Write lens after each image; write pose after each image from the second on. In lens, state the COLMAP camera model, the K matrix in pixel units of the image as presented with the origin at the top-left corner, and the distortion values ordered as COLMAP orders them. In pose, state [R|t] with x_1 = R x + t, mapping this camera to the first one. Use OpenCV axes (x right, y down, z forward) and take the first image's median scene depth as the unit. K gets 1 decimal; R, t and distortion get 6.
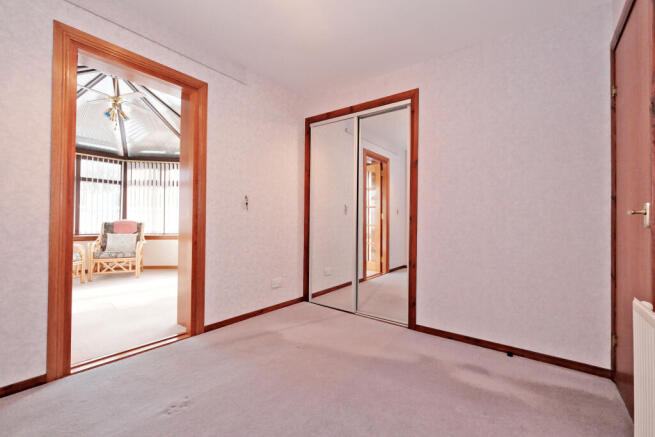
lens RADIAL K [[285.2, 0, 325.1], [0, 285.2, 220.1], [0, 0, 1]] dist [-0.001561, -0.000133]
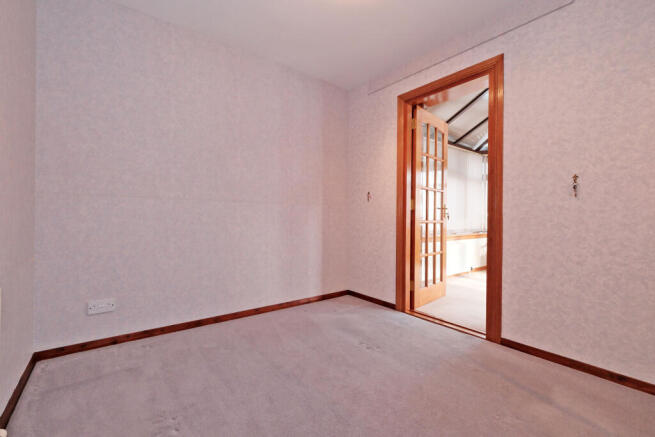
lens RADIAL K [[294.9, 0, 325.4], [0, 294.9, 217.3], [0, 0, 1]] dist [0.001174, 0.000086]
pose [[-0.266489, -0.006969, -0.963813, 0.579550], [-0.001532, 0.999976, -0.006806, 0.017425], [0.963837, -0.000337, -0.266493, 0.725756]]
